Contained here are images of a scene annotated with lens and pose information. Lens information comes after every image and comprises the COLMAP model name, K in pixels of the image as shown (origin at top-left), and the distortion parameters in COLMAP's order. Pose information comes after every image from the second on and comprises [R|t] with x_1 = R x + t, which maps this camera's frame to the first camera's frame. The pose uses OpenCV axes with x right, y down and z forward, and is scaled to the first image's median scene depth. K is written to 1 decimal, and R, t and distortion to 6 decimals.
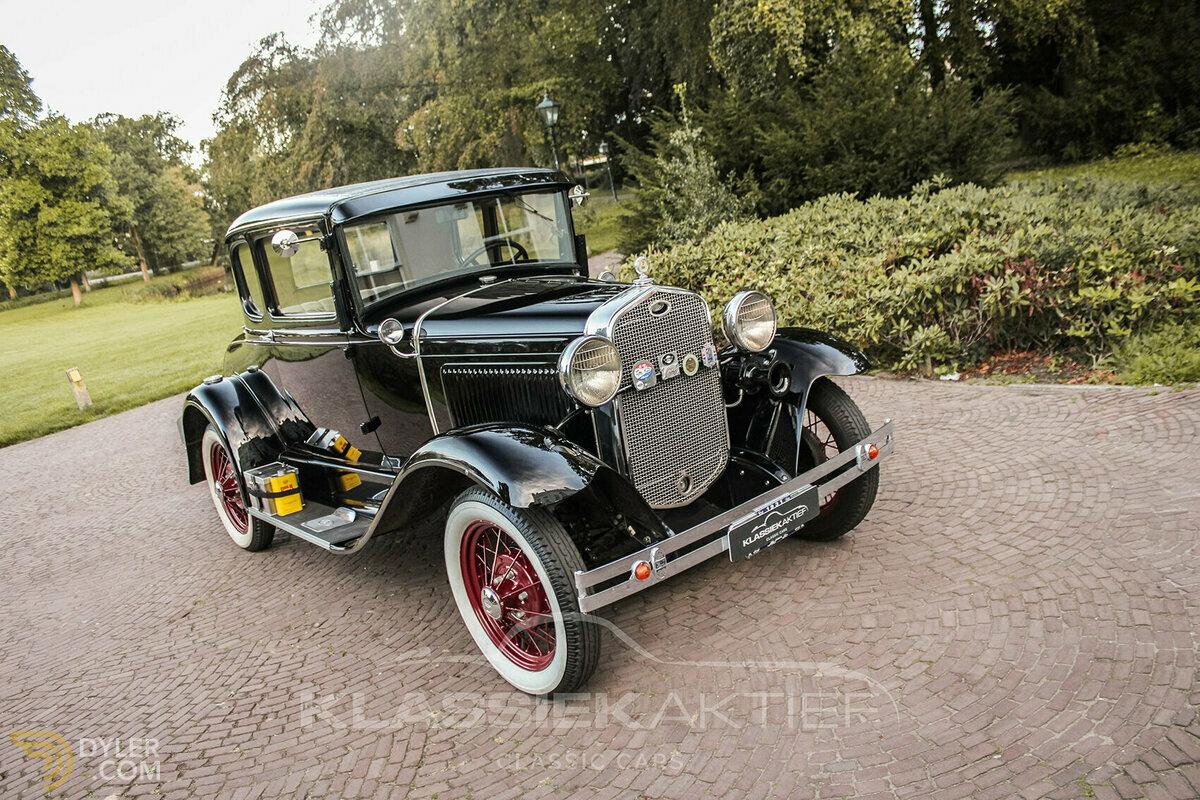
lens RADIAL K [[1056.4, 0, 600.0], [0, 1056.4, 400.0], [0, 0, 1]] dist [0.000467, -0.000154]
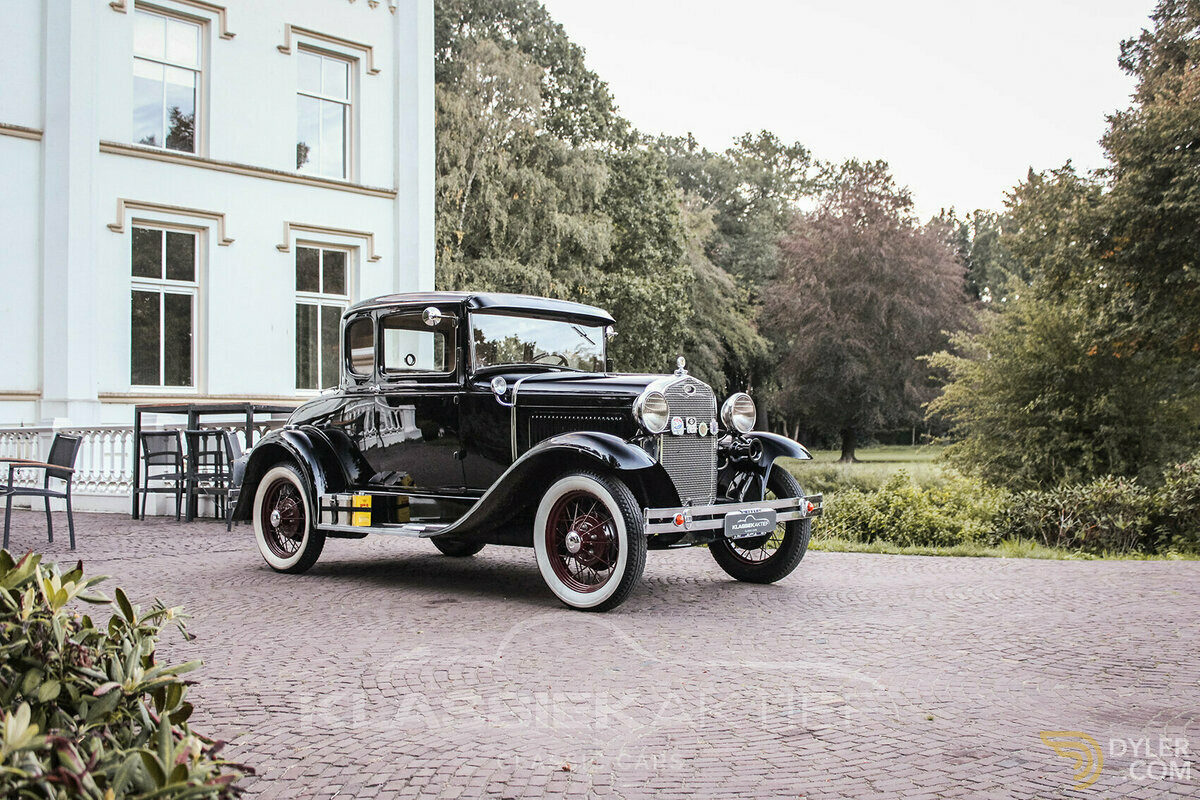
lens RADIAL K [[1319.7, 0, 600.0], [0, 1319.7, 400.0], [0, 0, 1]] dist [-0.001954, -0.000158]
pose [[0.981203, 0.160274, 0.107480, -0.294433], [-0.131362, 0.962735, -0.236401, 0.426123], [-0.141364, 0.217839, 0.965693, -0.913001]]
